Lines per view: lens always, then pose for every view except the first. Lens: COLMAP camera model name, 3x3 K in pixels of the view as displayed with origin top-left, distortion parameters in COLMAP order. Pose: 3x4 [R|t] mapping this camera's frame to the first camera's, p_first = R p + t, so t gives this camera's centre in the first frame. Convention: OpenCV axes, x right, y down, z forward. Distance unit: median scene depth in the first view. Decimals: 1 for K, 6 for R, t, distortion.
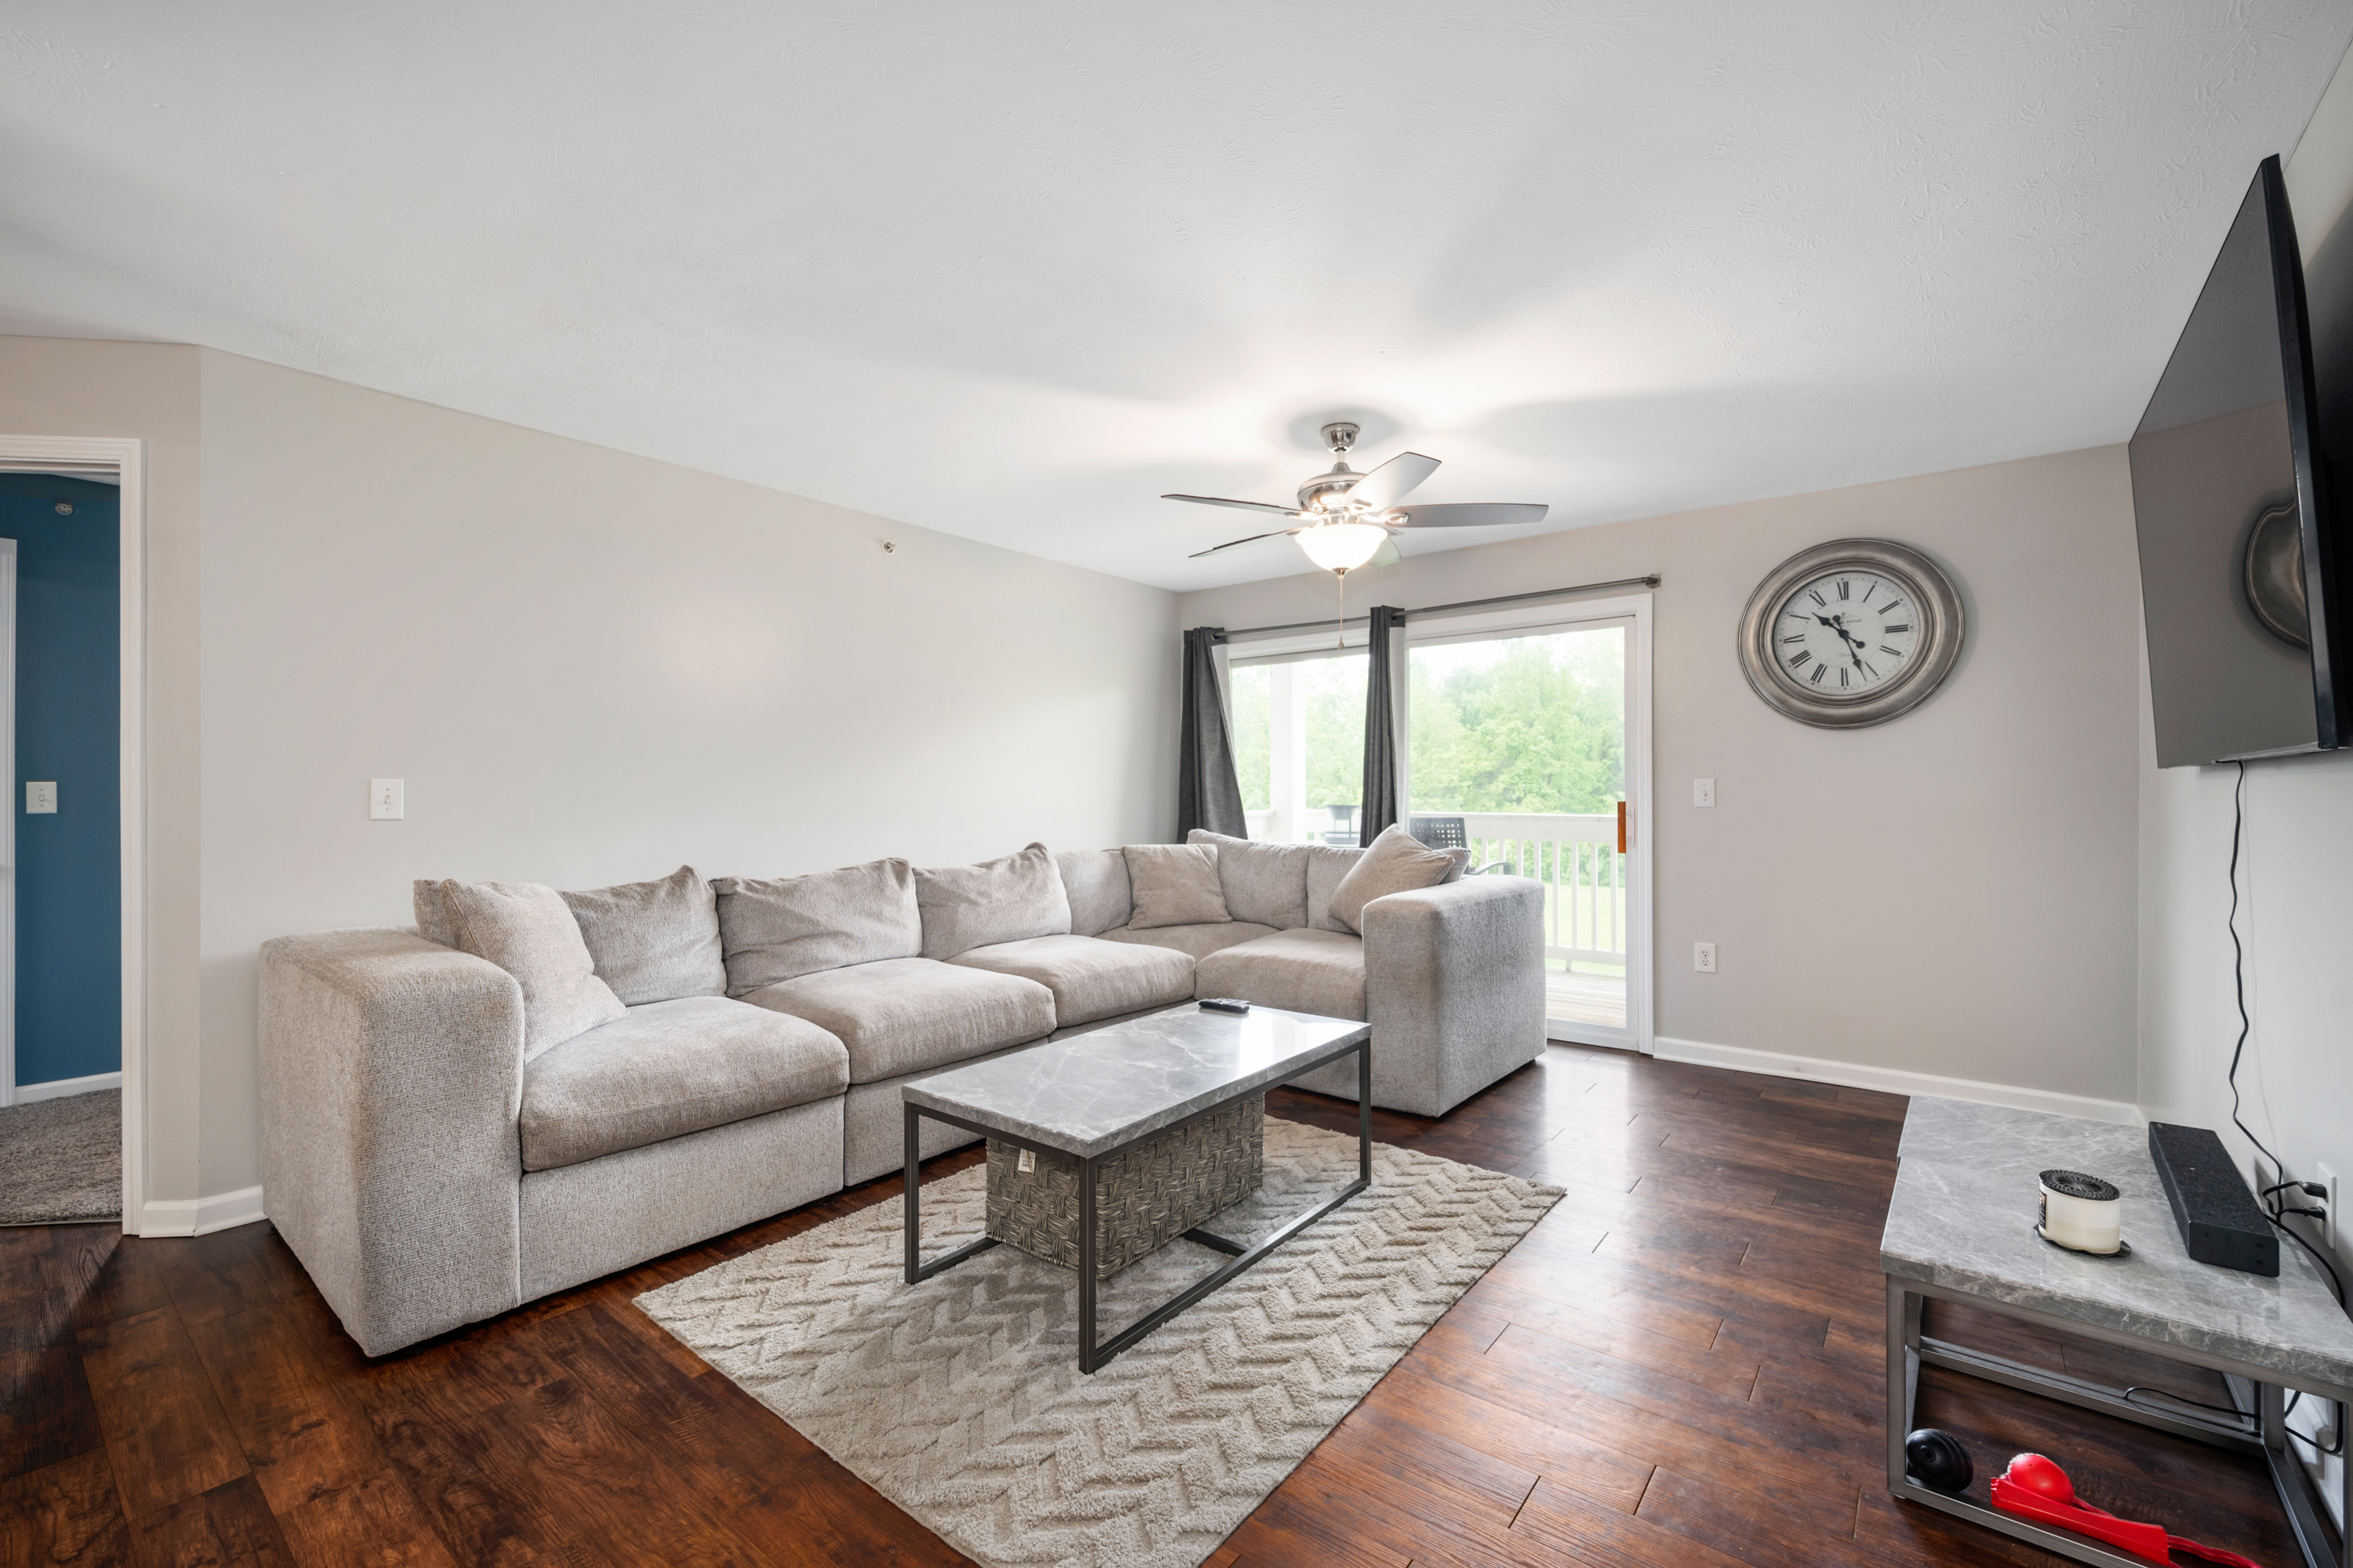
lens RADIAL K [[982.9, 0, 1174.4], [0, 982.9, 787.5], [0, 0, 1]] dist [-0.001968, 0.000192]
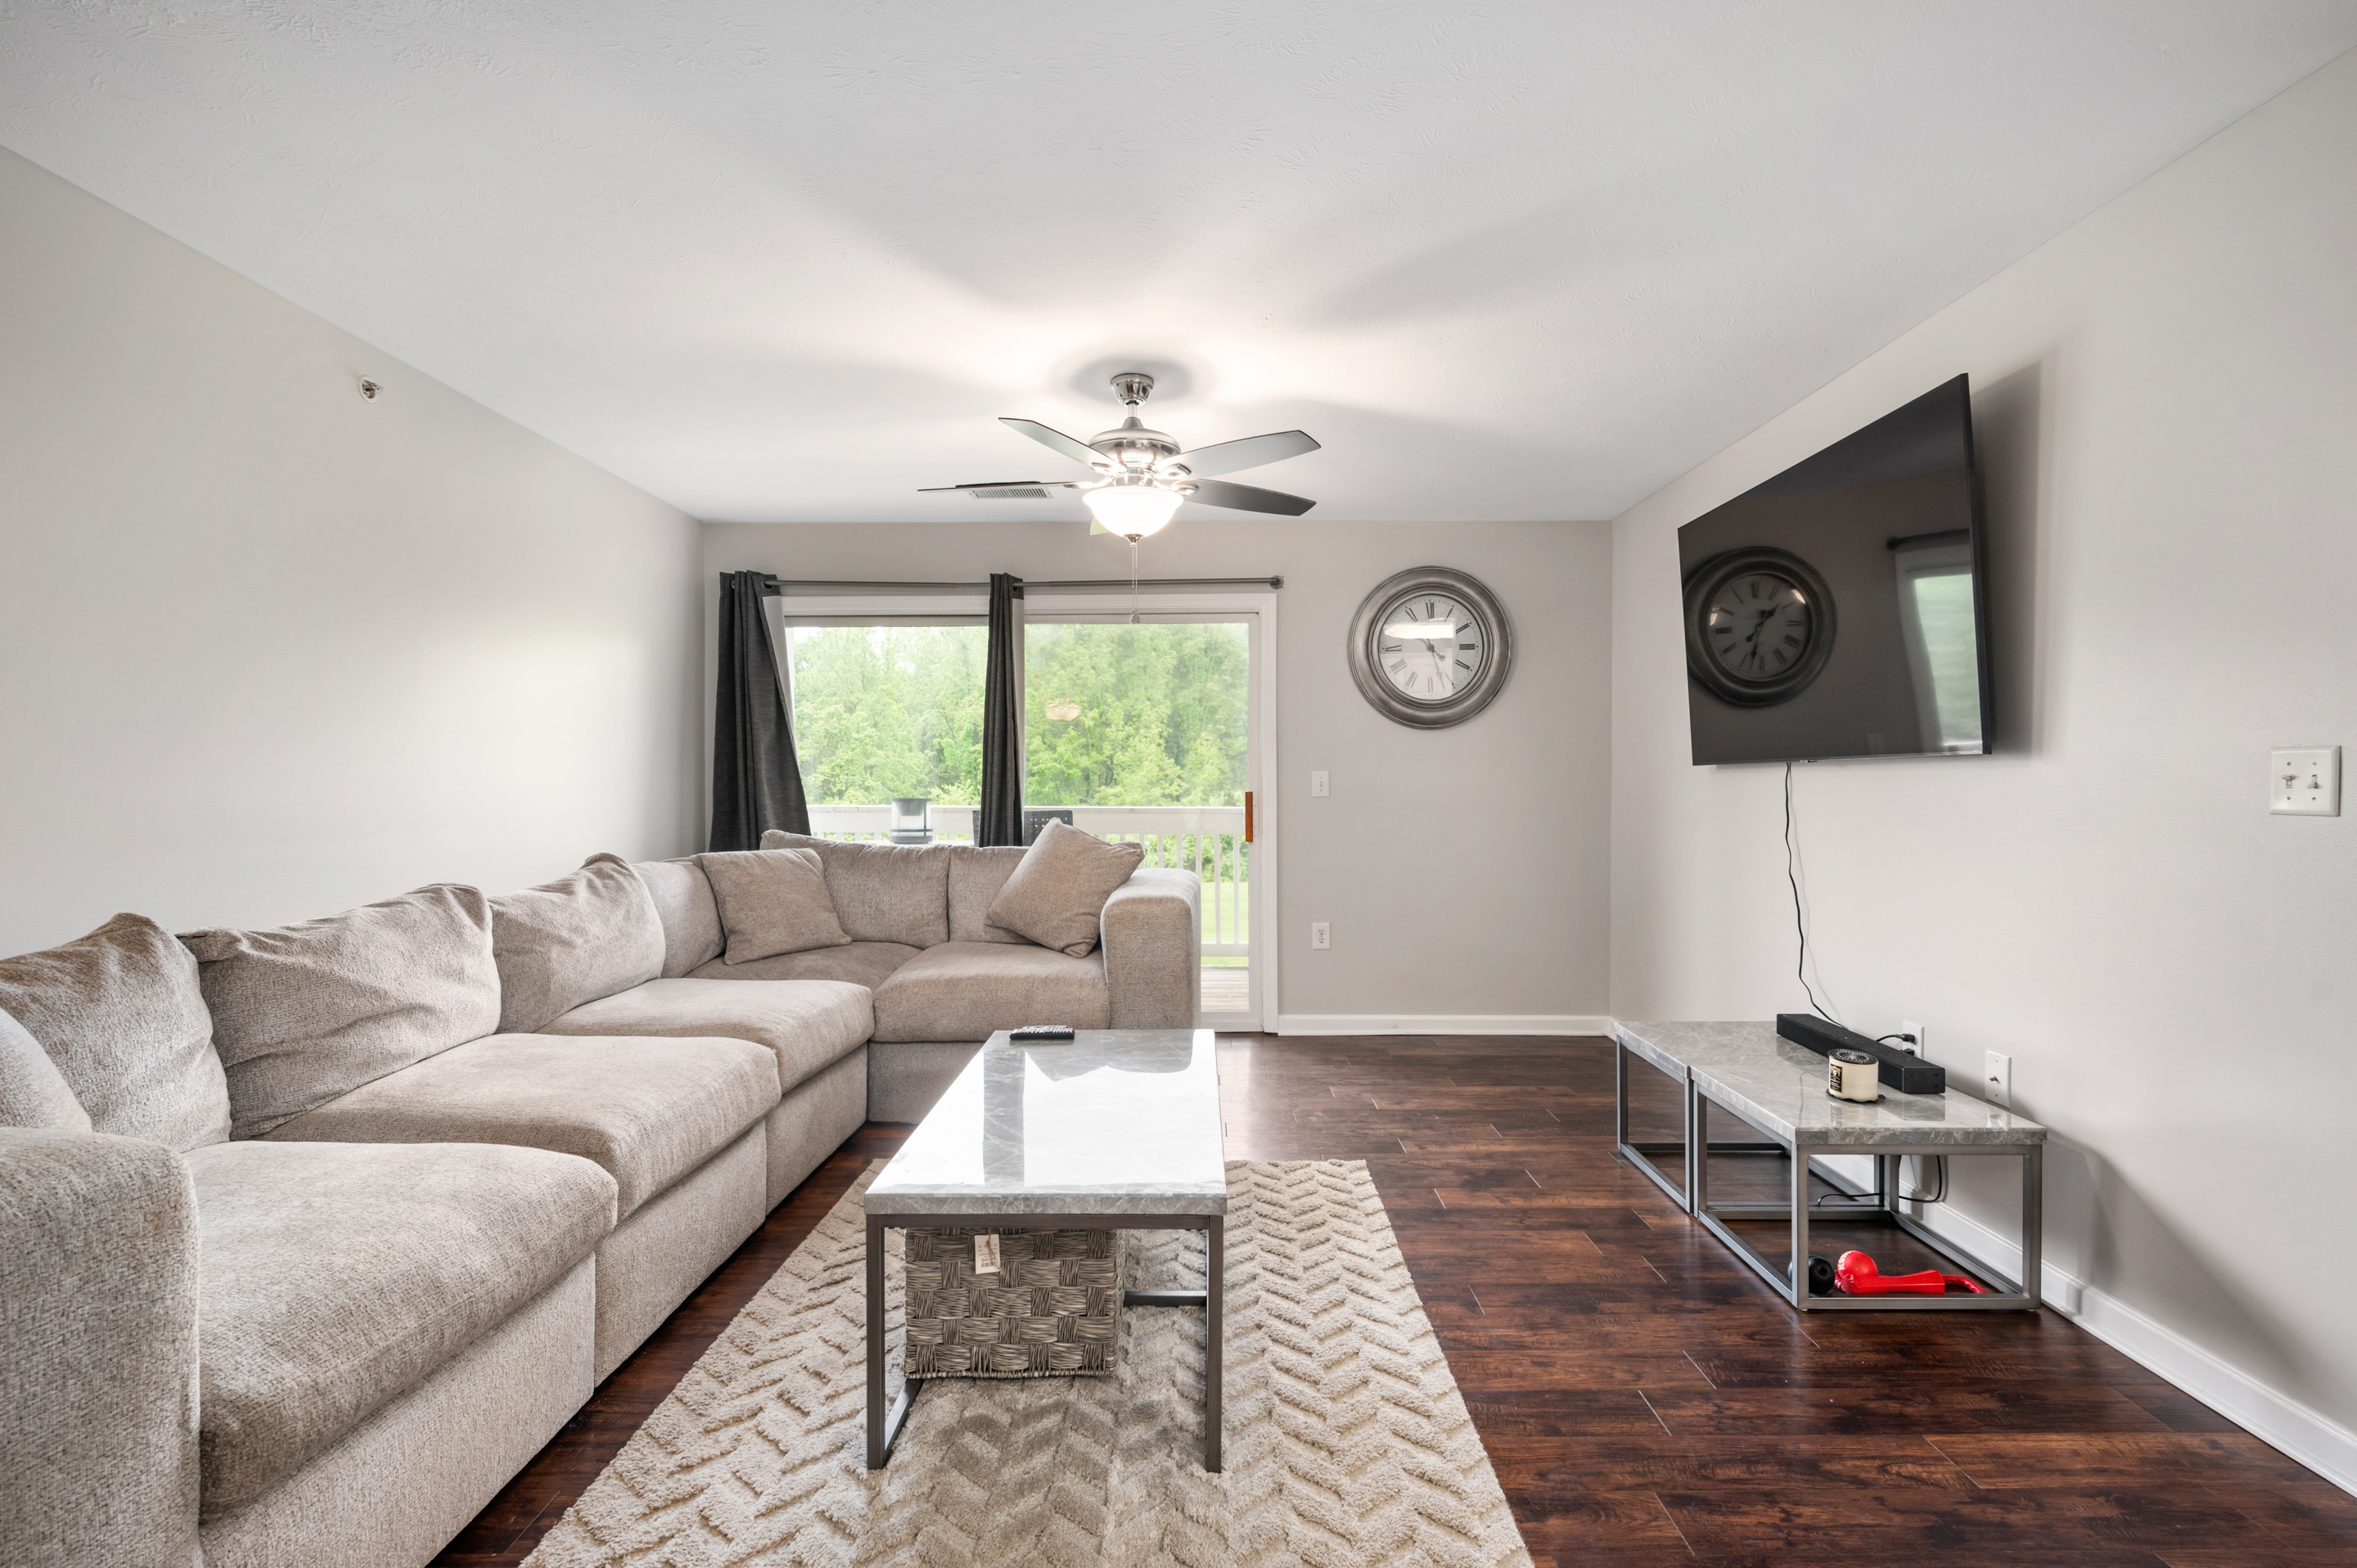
lens RADIAL K [[1106.2, 0, 1192.3], [0, 1106.2, 780.4], [0, 0, 1]] dist [-0.003738, -0.000145]
pose [[0.788757, 0.003411, 0.614696, -0.336377], [-0.003755, 0.999993, -0.000731, 0.003387], [-0.614694, -0.001732, 0.788764, 0.132798]]
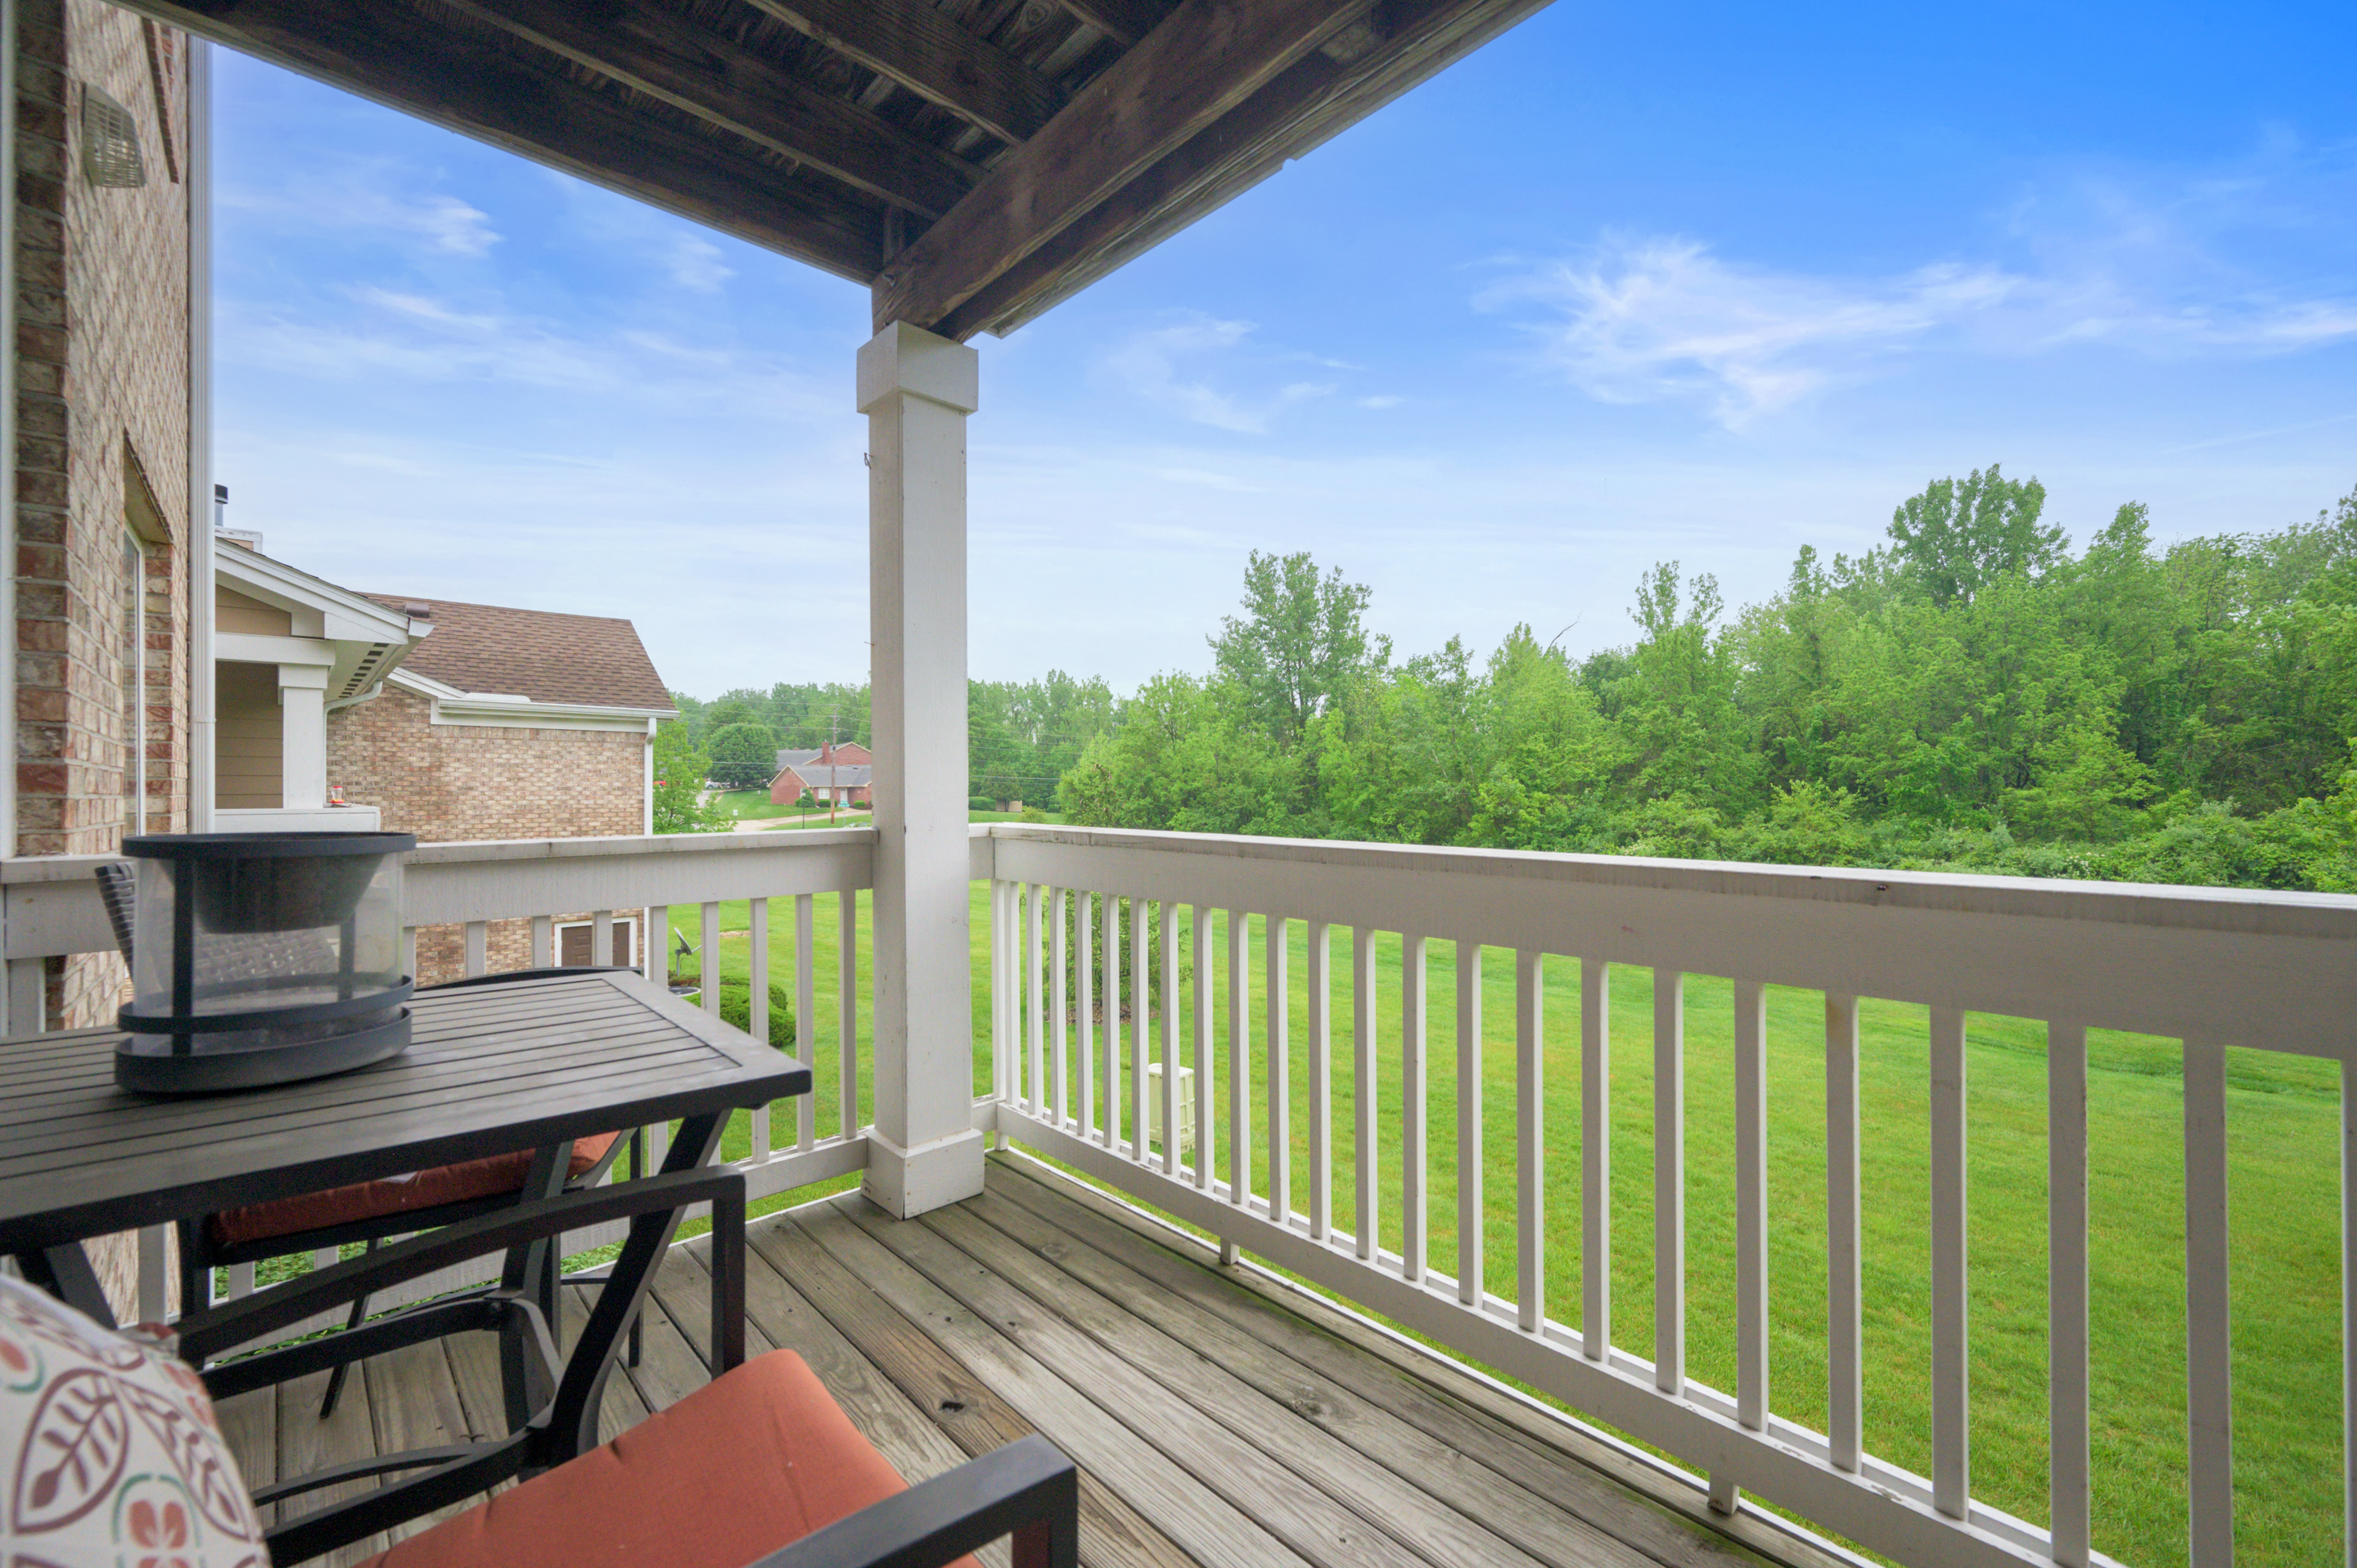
lens RADIAL K [[984.5, 0, 1160.4], [0, 984.5, 786.0], [0, 0, 1]] dist [-0.001968, 0.000192]
pose [[0.990576, 0.000036, -0.136965, 0.361945], [0.000458, 0.999994, 0.003576, 0.009337], [0.136964, -0.003605, 0.990569, 1.012476]]
